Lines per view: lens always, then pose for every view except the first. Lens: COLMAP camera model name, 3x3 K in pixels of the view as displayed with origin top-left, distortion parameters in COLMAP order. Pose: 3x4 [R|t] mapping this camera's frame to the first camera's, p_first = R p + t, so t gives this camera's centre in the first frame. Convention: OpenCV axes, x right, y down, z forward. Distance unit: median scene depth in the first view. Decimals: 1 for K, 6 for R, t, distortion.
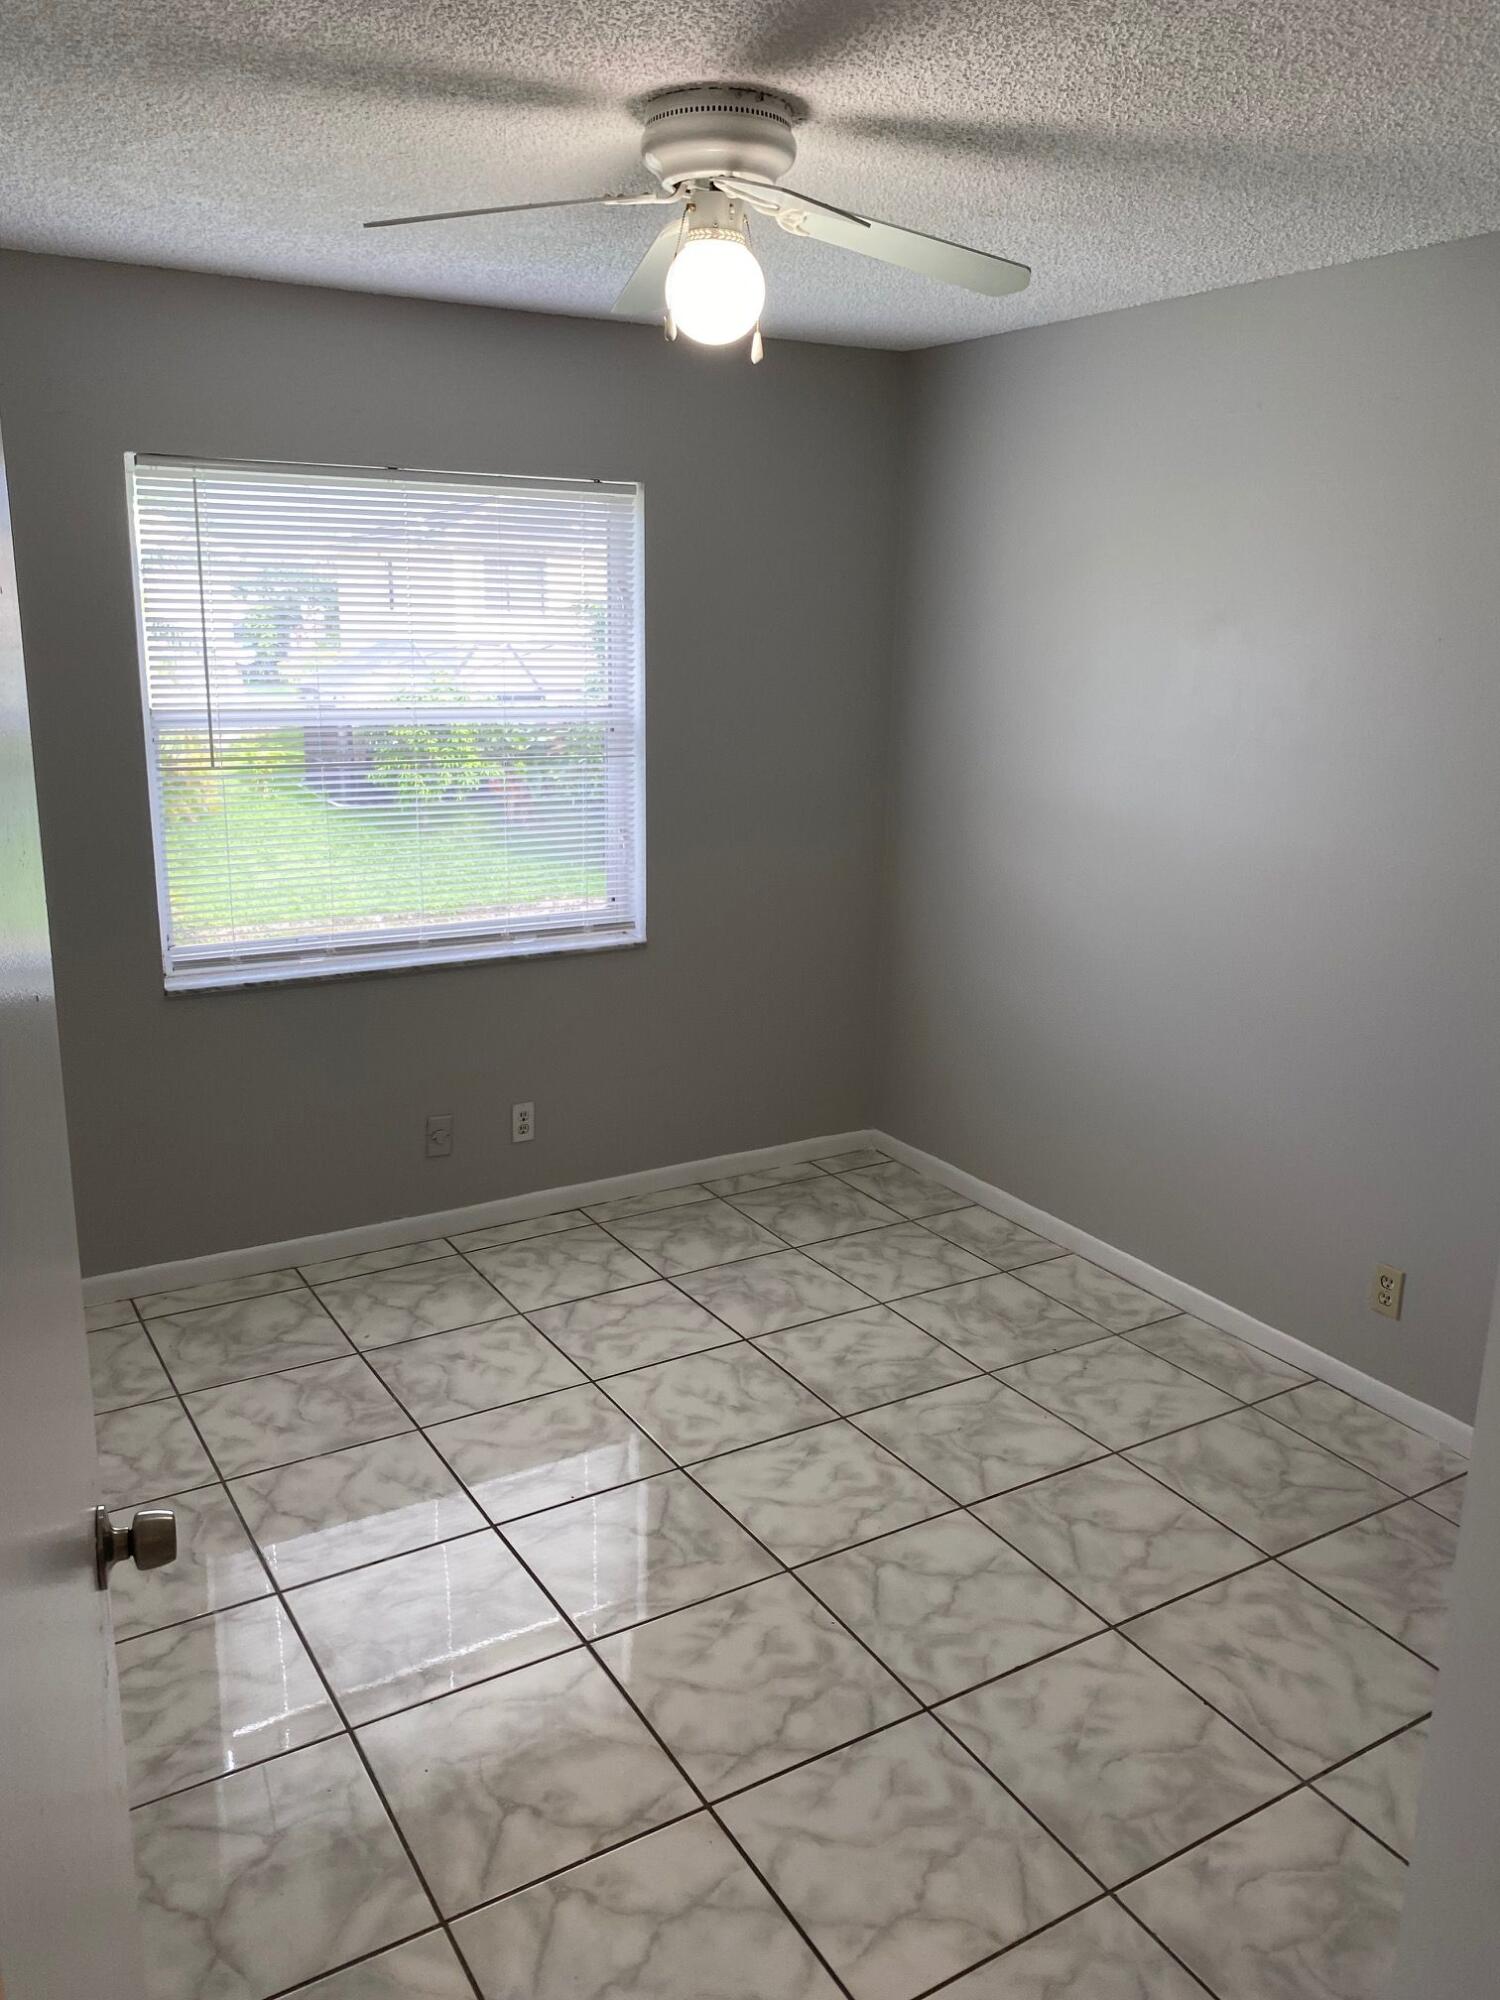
lens RADIAL K [[1543.6, 0, 751.3], [0, 1543.6, 1009.1], [0, 0, 1]] dist [0.021139, -0.014939]
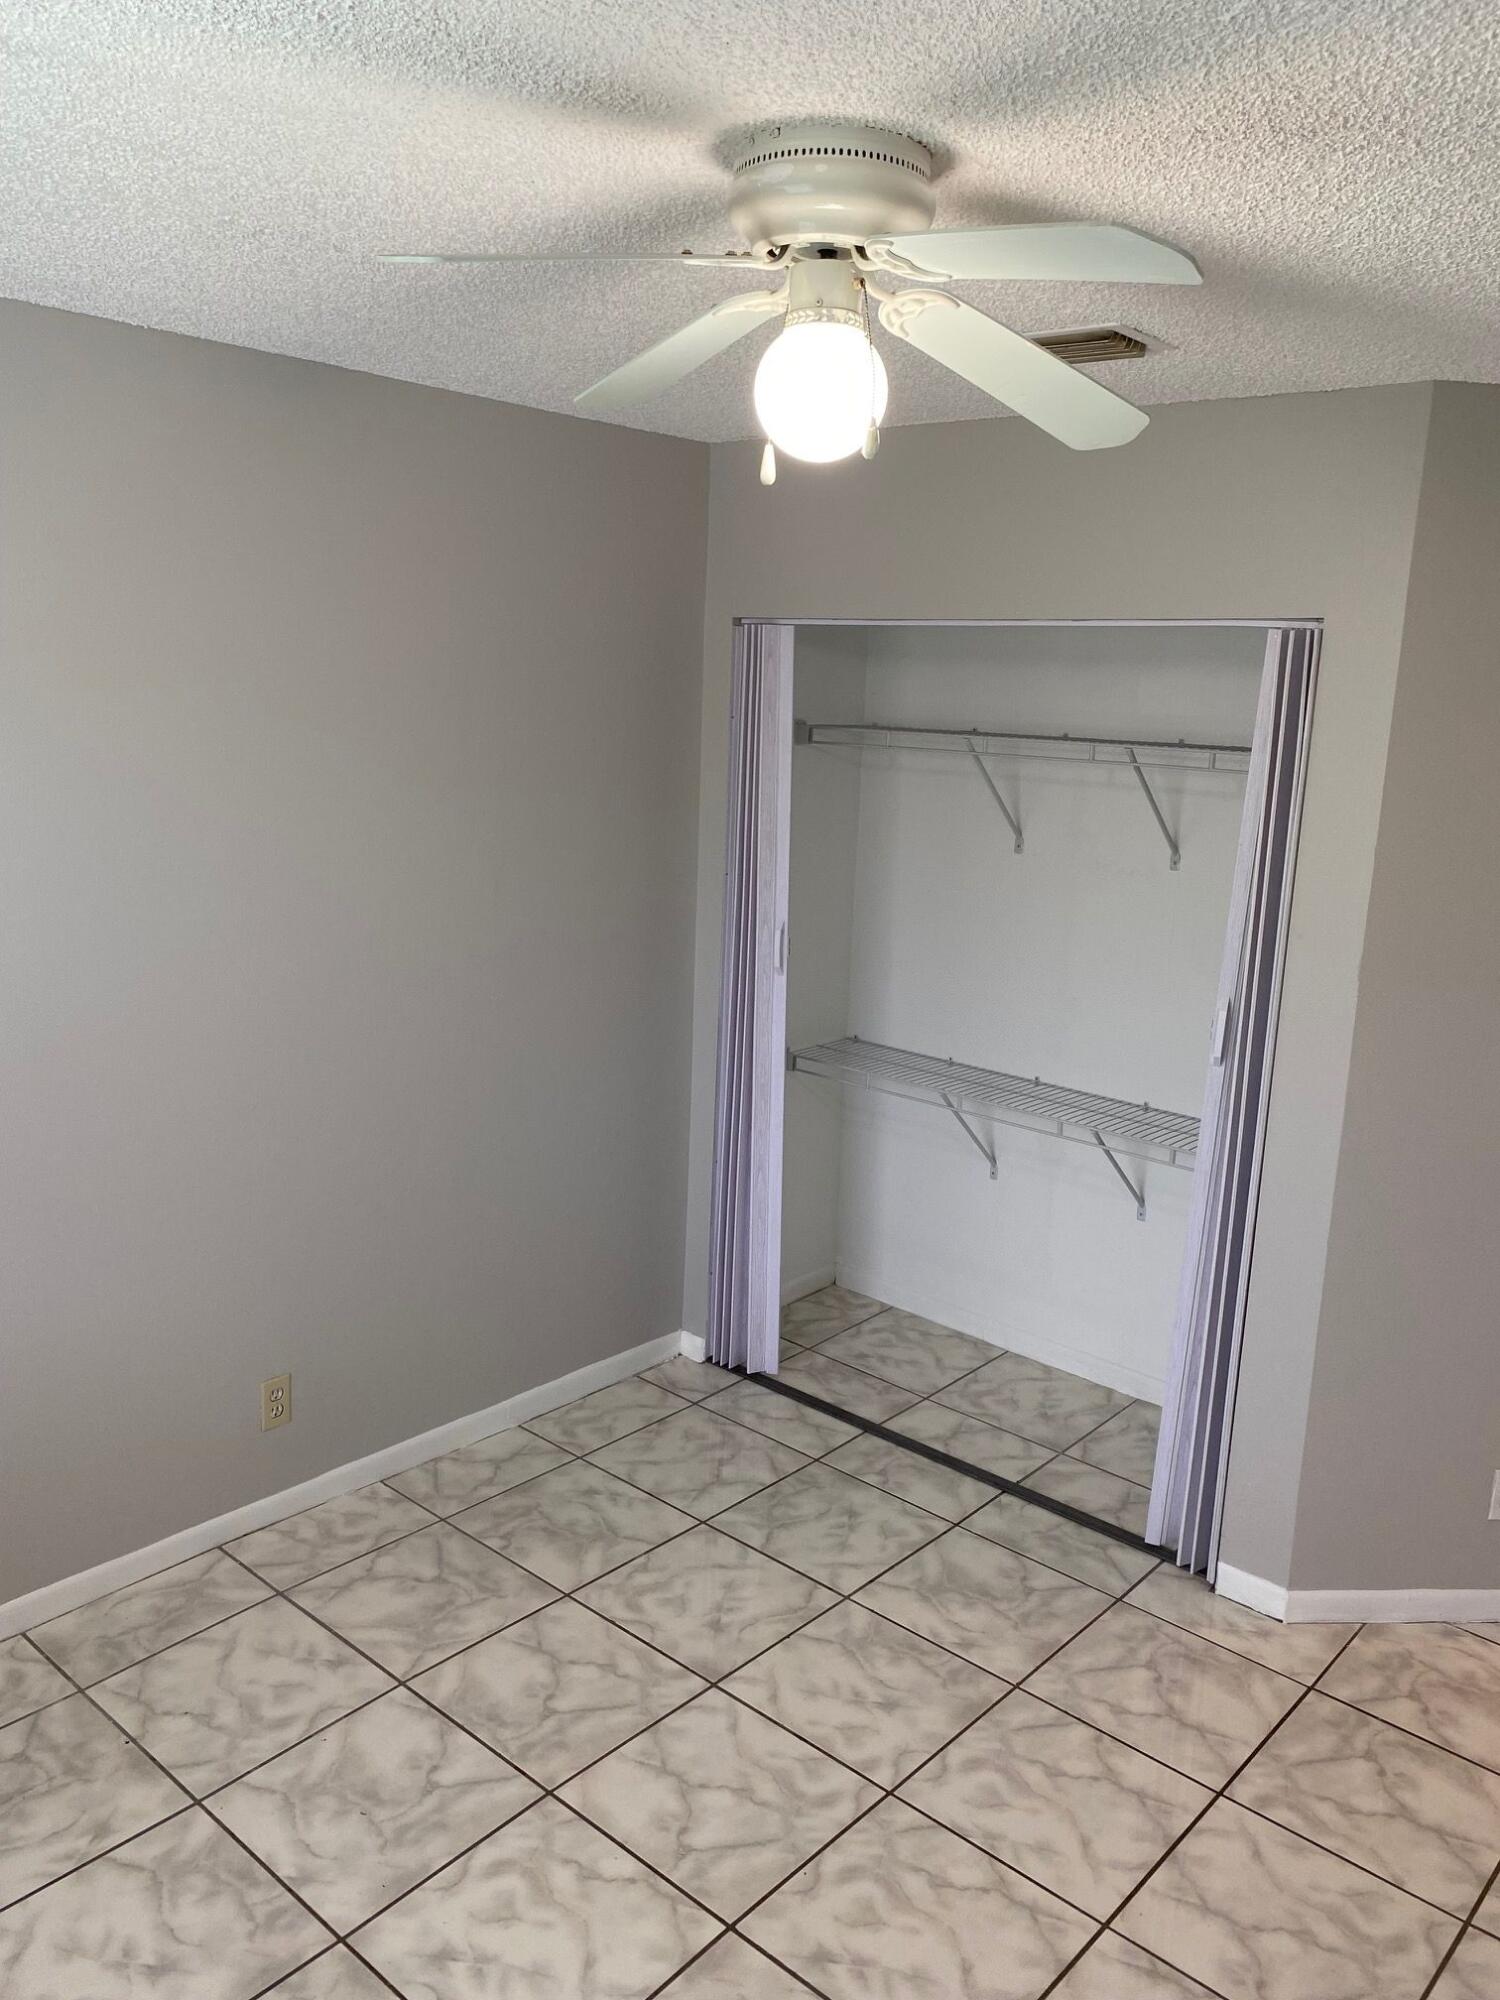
lens RADIAL K [[1543.6, 0, 751.7], [0, 1543.6, 1000.5], [0, 0, 1]] dist [0.021139, -0.014939]
pose [[-0.302511, -0.223605, 0.926546, -0.605908], [0.194747, 0.937085, 0.289732, -0.320417], [-0.933038, 0.268089, -0.239933, 1.011942]]
